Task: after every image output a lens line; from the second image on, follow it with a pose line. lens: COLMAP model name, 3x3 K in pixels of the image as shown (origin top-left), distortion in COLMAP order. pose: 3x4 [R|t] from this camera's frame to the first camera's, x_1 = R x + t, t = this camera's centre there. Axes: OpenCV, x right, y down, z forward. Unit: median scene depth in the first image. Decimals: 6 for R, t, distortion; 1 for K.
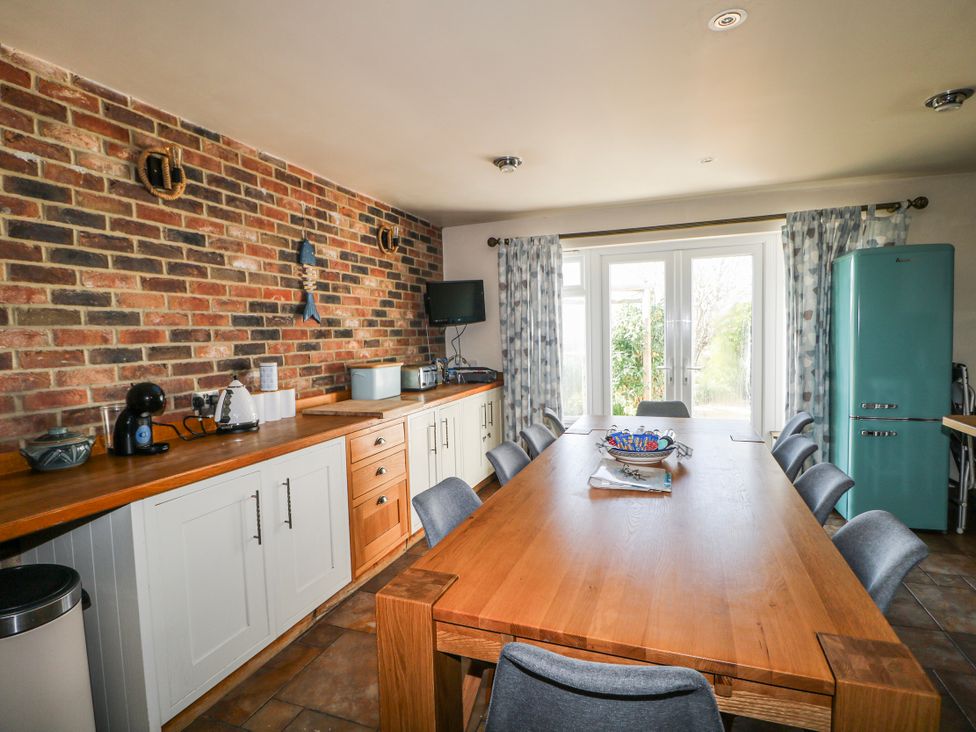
lens RADIAL K [[506.5, 0, 488.0], [0, 506.5, 366.0], [0, 0, 1]] dist [0.004531, -0.017195]
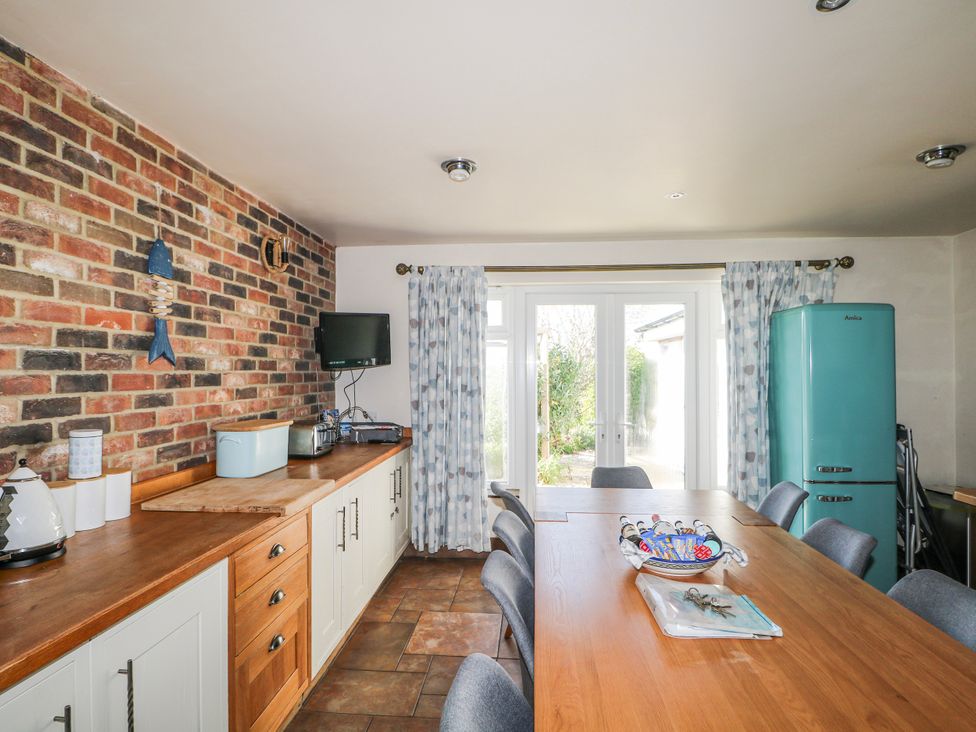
lens RADIAL K [[524.2, 0, 488.0], [0, 524.2, 366.0], [0, 0, 1]] dist [0.002077, -0.016110]
pose [[0.960630, 0.028738, 0.276340, -0.126776], [-0.007508, 0.996958, -0.077578, -0.032956], [-0.277729, 0.072449, 0.957924, 0.228110]]
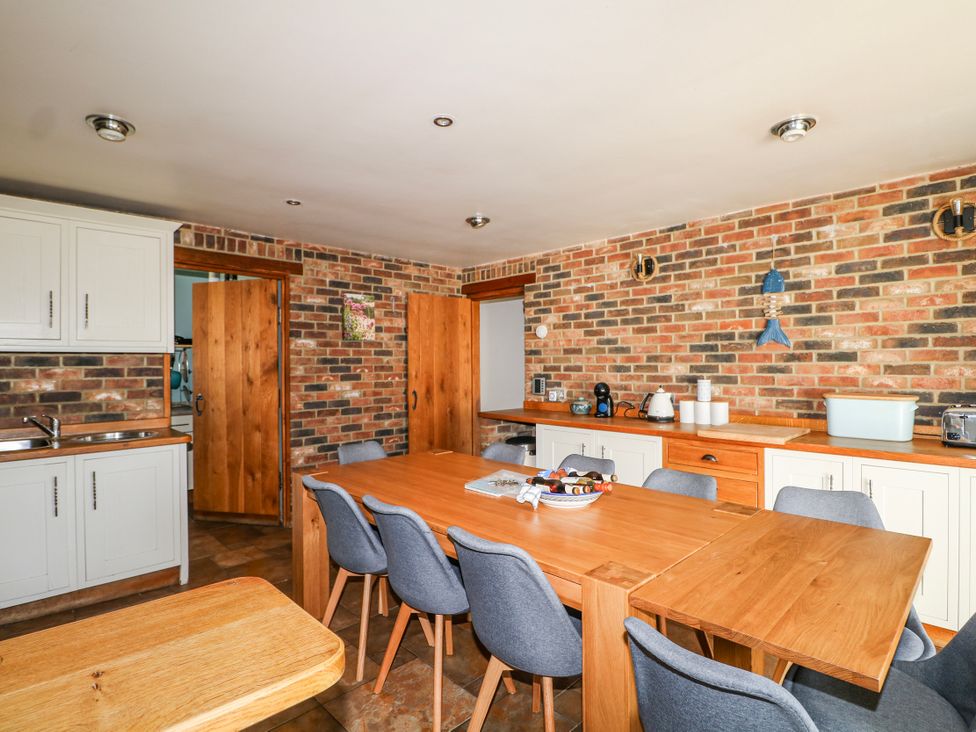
lens RADIAL K [[506.5, 0, 488.0], [0, 506.5, 366.0], [0, 0, 1]] dist [0.004531, -0.017195]
pose [[-0.419924, 0.031967, -0.906996, 0.847683], [-0.040460, 0.997726, 0.053897, -0.077010], [0.906657, 0.059330, -0.417675, 0.886156]]
